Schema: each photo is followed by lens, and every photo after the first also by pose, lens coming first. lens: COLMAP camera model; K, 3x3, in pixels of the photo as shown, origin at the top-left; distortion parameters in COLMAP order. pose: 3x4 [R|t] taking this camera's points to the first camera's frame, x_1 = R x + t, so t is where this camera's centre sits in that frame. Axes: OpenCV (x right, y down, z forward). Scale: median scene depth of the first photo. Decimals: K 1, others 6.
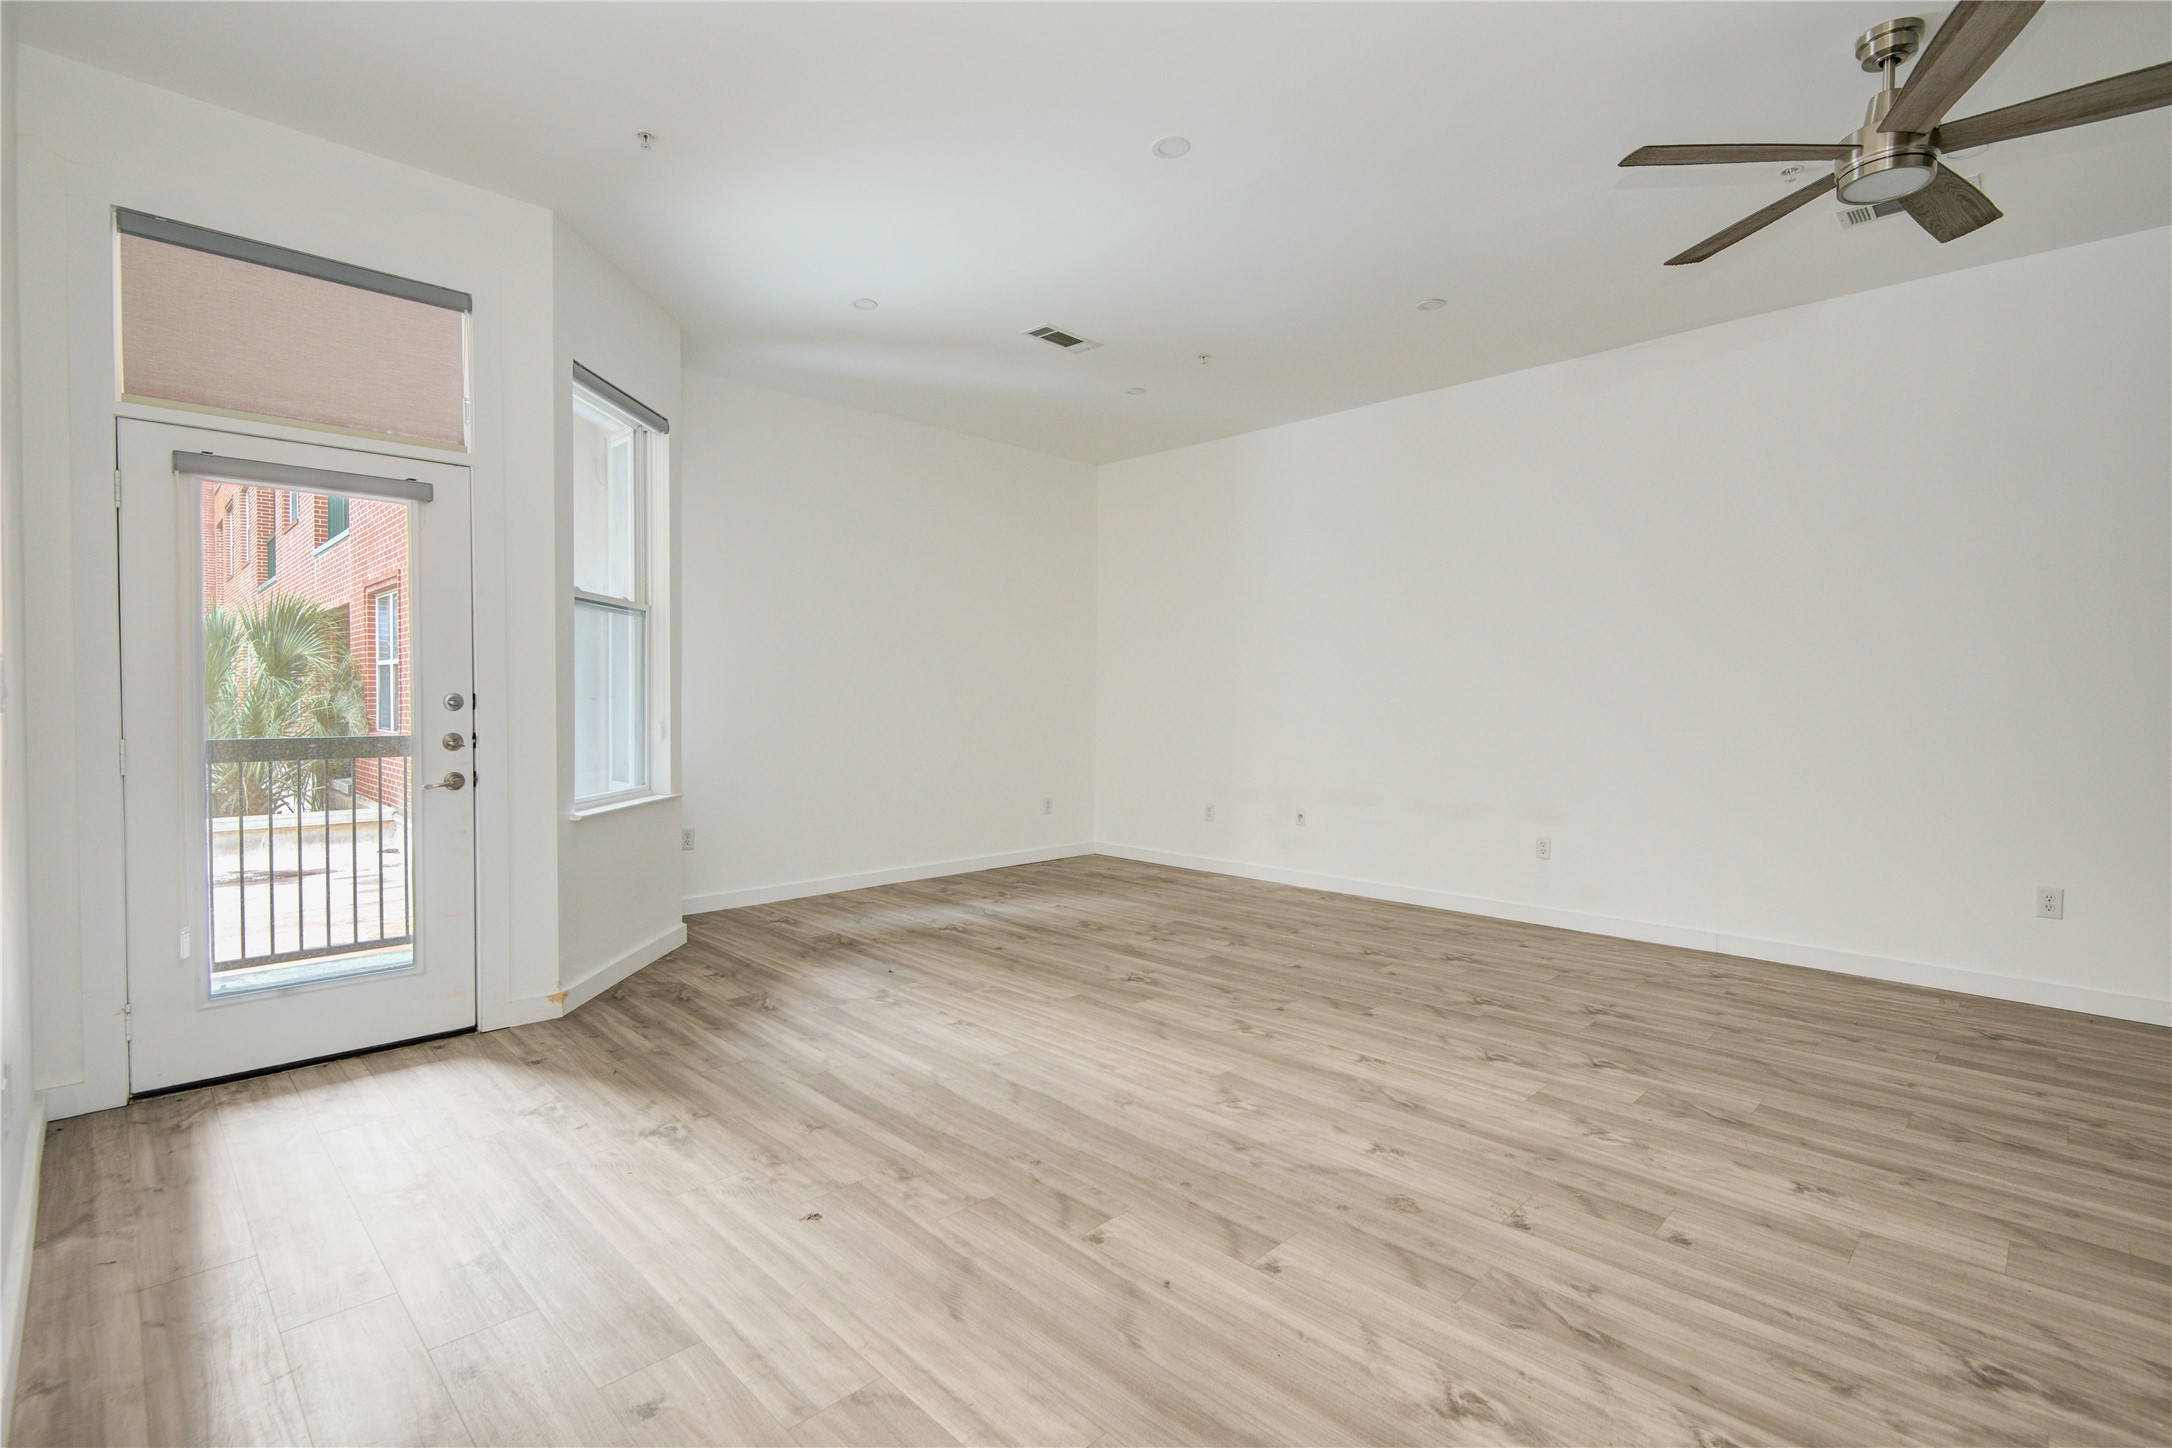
lens RADIAL K [[992.5, 0, 1124.0], [0, 992.5, 712.5], [0, 0, 1]] dist [0.005099, -0.005428]
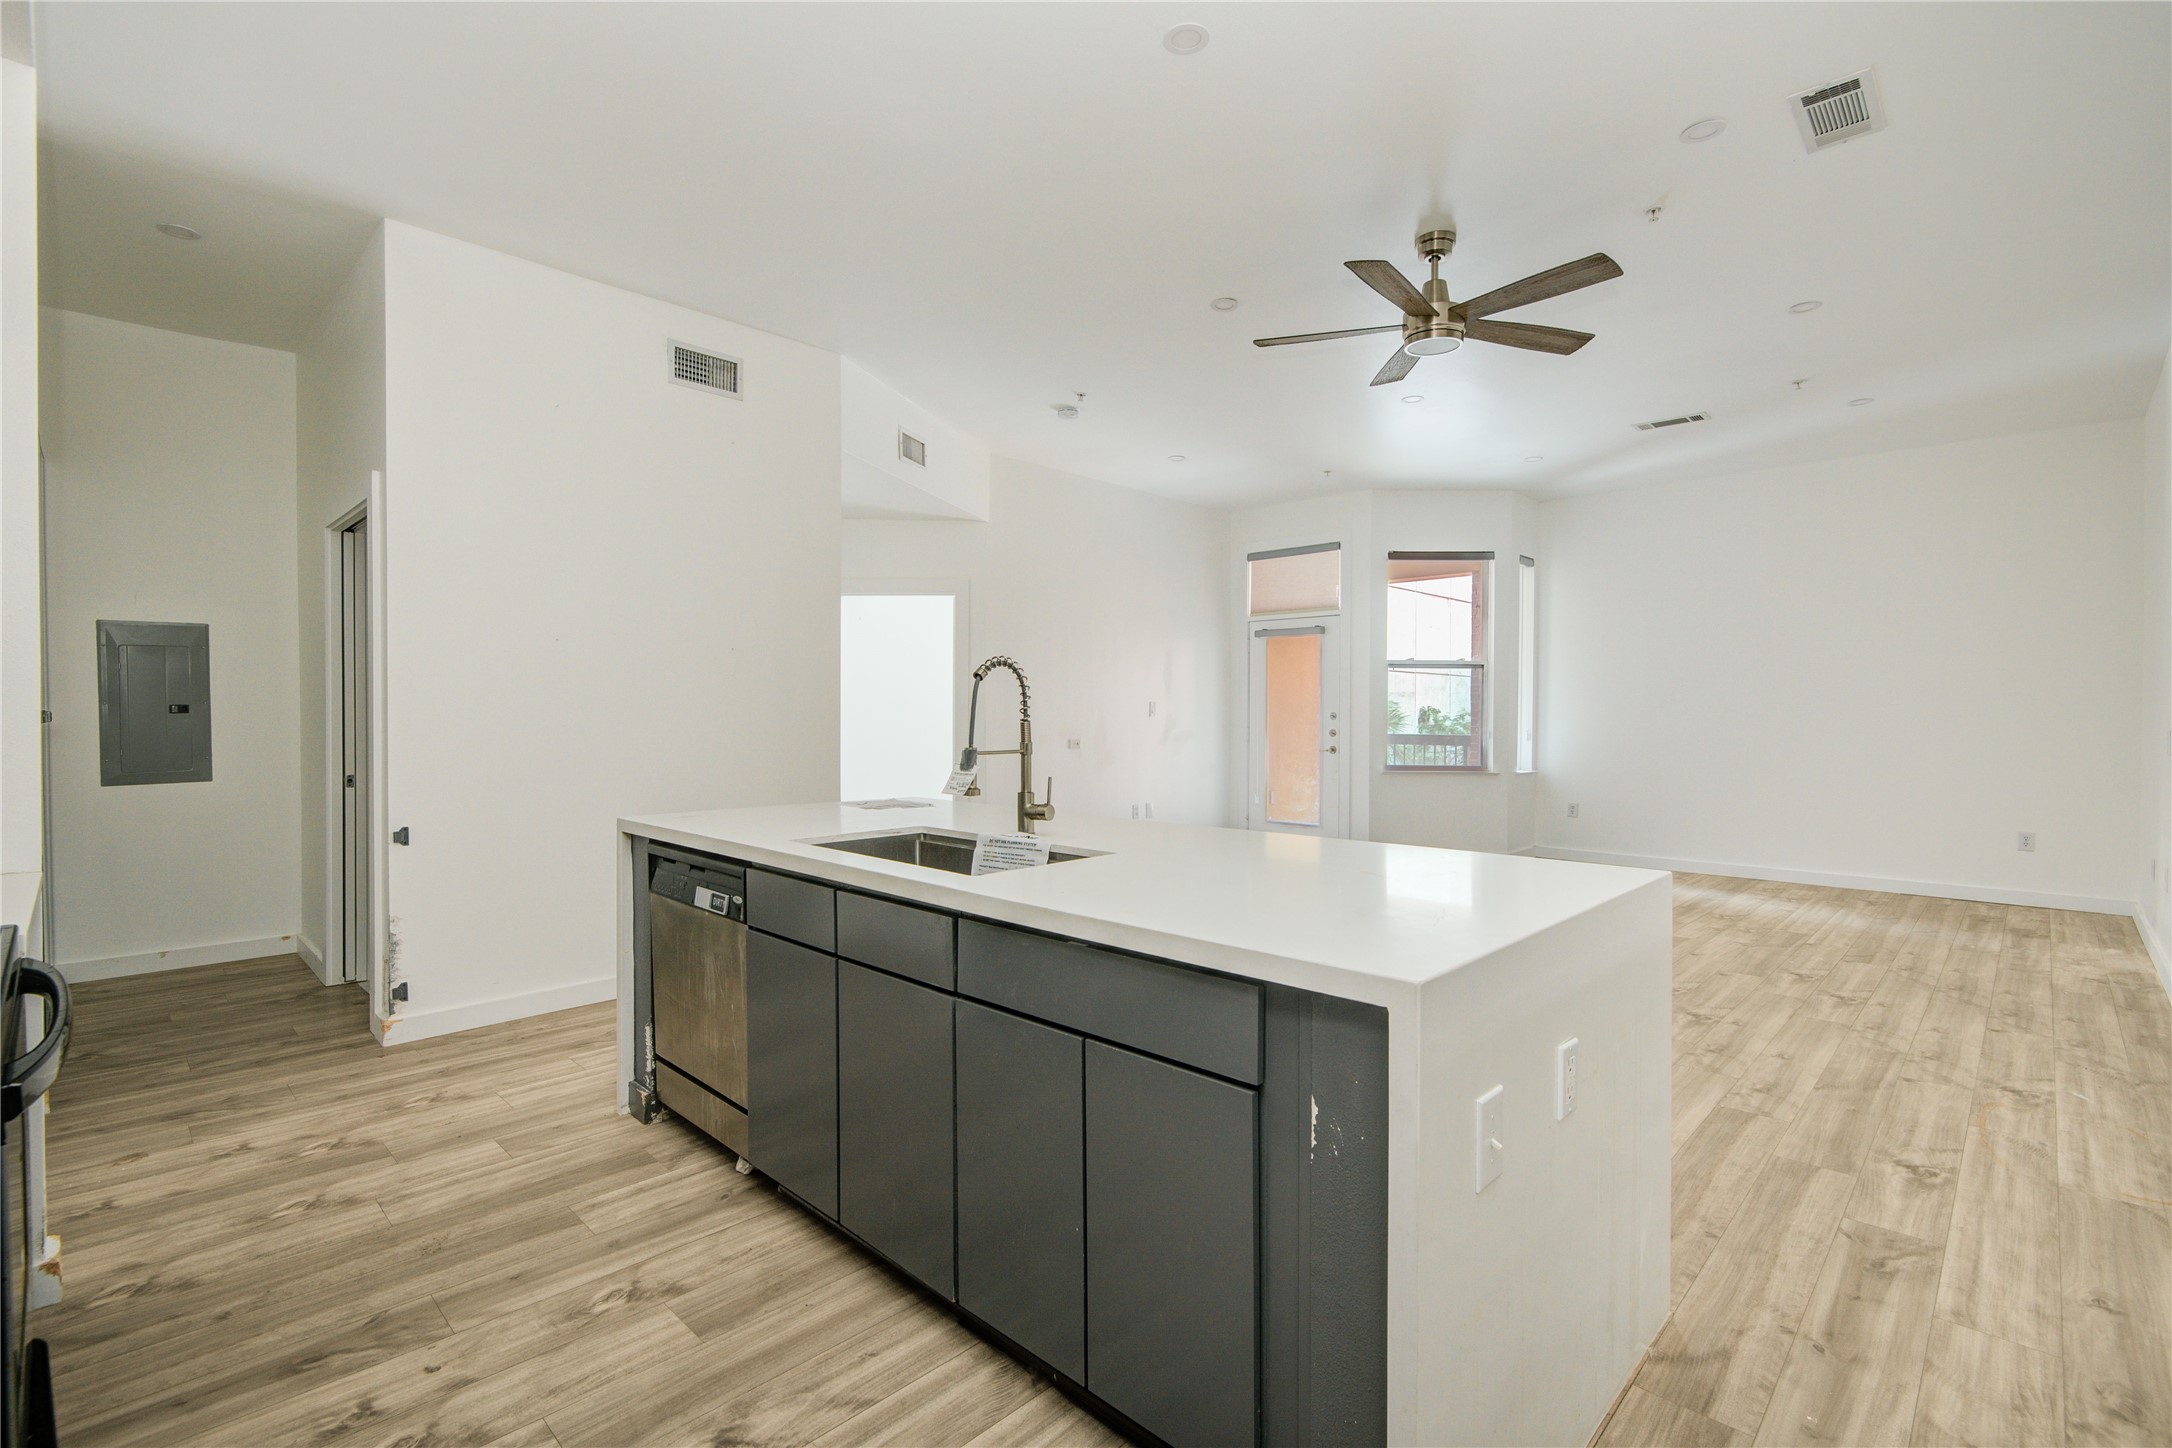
lens RADIAL K [[992.5, 0, 1055.1], [0, 992.5, 716.4], [0, 0, 1]] dist [0.005099, -0.005428]
pose [[-0.017235, -0.002050, -0.999849, 1.693395], [-0.019398, 0.999810, -0.001716, 0.007564], [0.999663, 0.019365, -0.017272, 0.389310]]
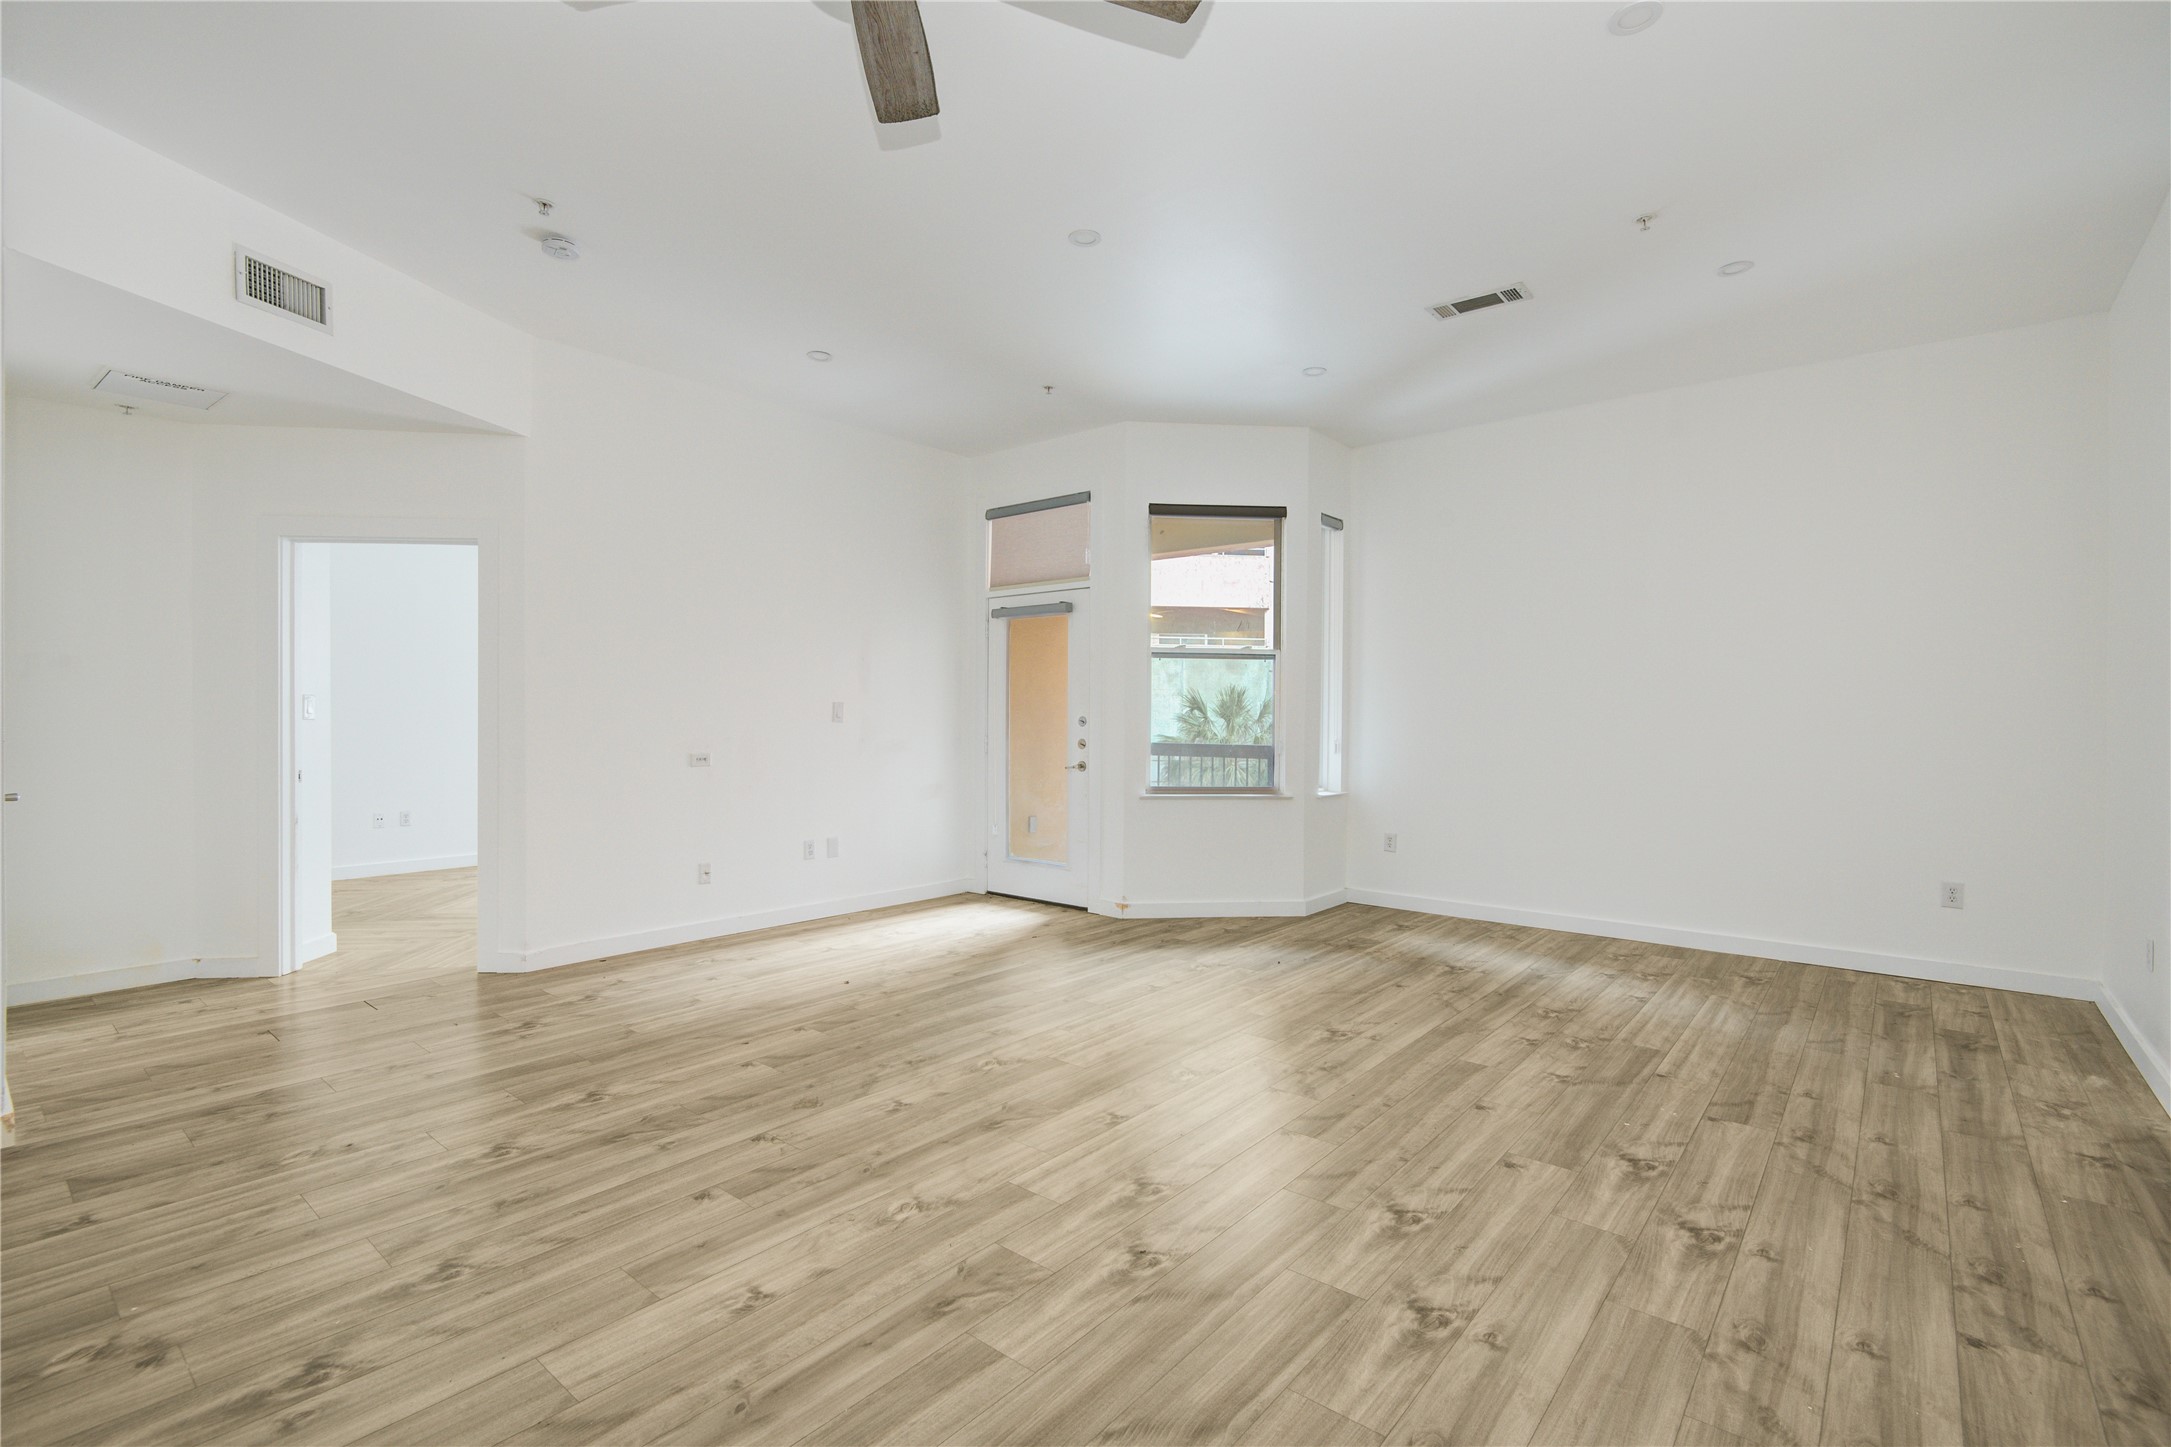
lens RADIAL K [[992.0, 0, 1055.9], [0, 992.0, 713.9], [0, 0, 1]] dist [0.005099, -0.005428]
pose [[0.056760, -0.007195, -0.998362, 1.108204], [-0.020435, 0.999756, -0.008367, -0.007845], [0.998179, 0.020877, 0.056599, 0.859681]]
